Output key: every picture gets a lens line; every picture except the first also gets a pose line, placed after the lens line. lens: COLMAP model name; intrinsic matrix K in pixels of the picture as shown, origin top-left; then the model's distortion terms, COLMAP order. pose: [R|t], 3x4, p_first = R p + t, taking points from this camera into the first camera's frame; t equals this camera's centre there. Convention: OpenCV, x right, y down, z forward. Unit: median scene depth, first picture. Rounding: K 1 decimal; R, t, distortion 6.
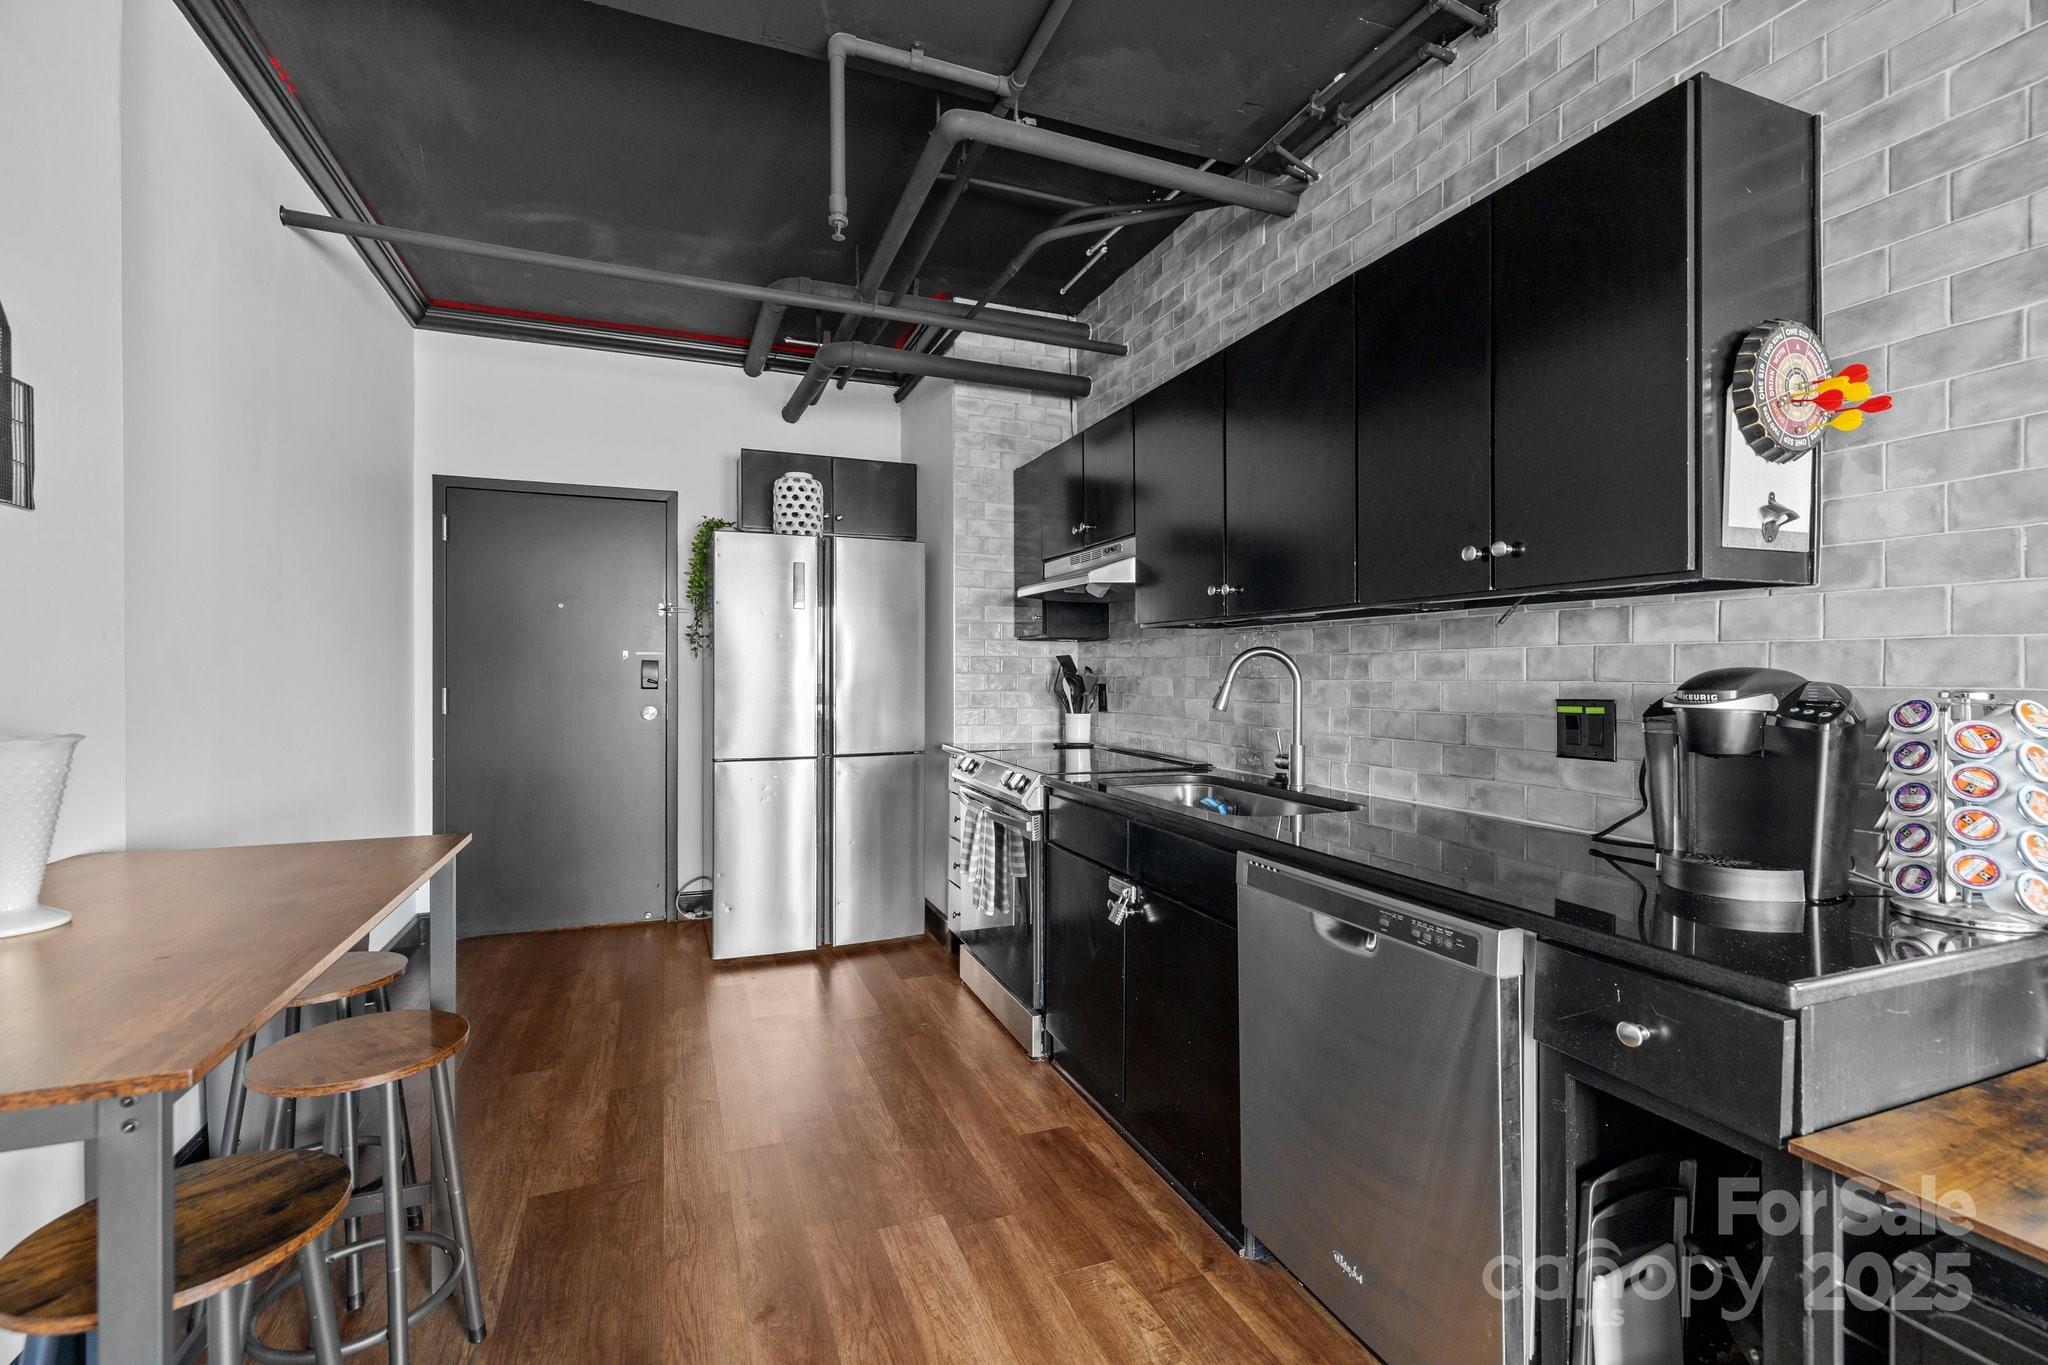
lens RADIAL K [[868.0, 0, 998.8], [0, 868.0, 661.8], [0, 0, 1]] dist [0.001993, 0.000052]
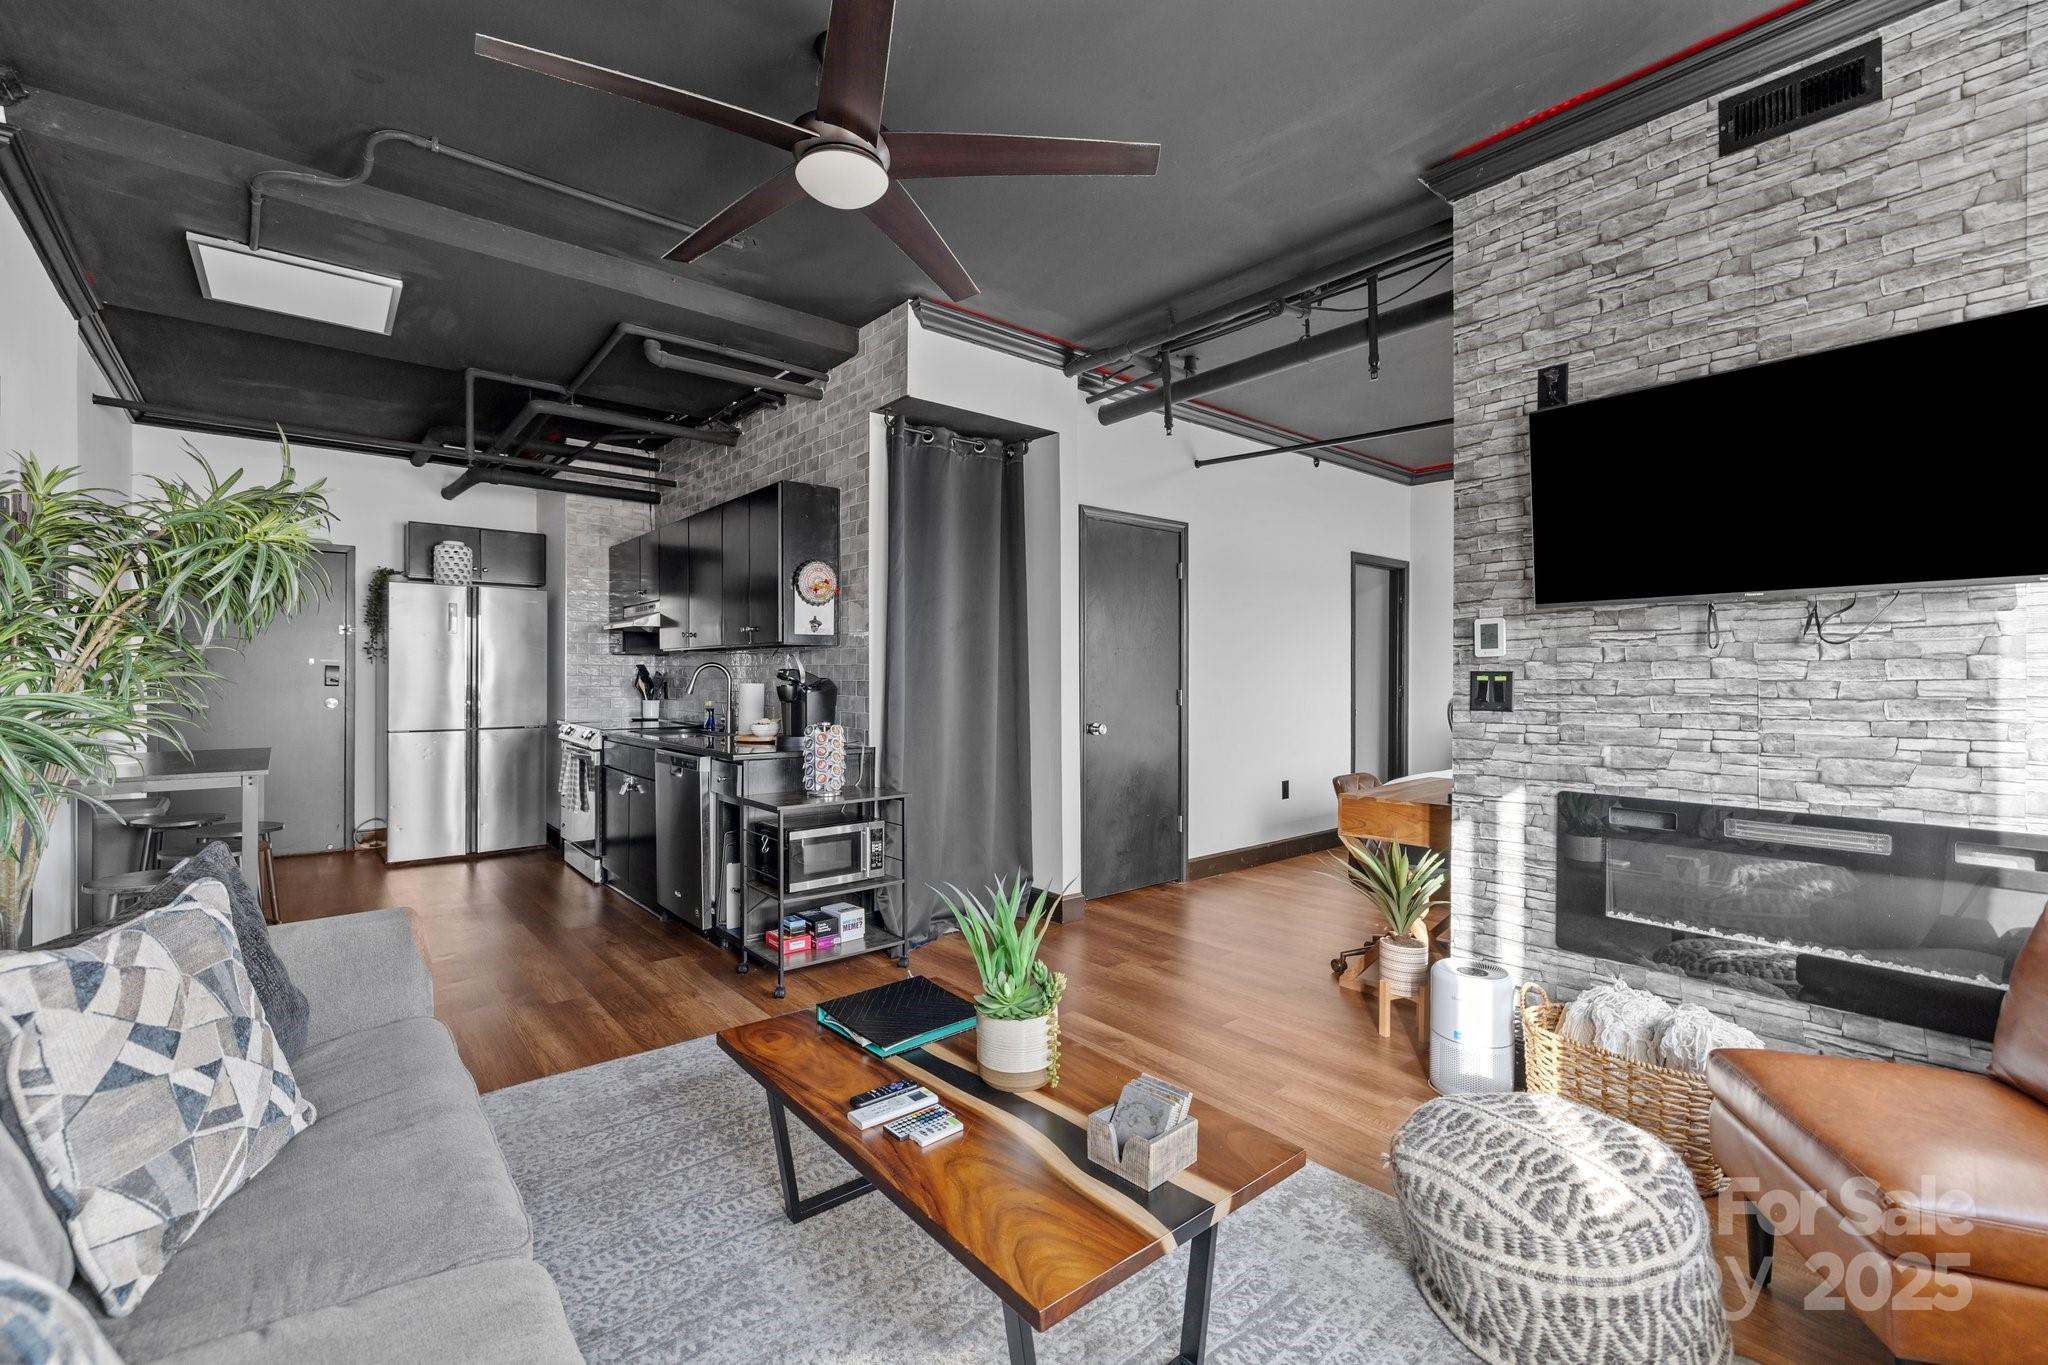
lens RADIAL K [[861.4, 0, 1005.4], [0, 861.4, 677.6], [0, 0, 1]] dist [-0.003372, -0.000659]
pose [[0.945860, 0.003171, 0.324560, 0.193766], [-0.007264, 0.999909, 0.011398, -0.006711], [-0.324494, -0.013138, 0.945796, -0.731476]]
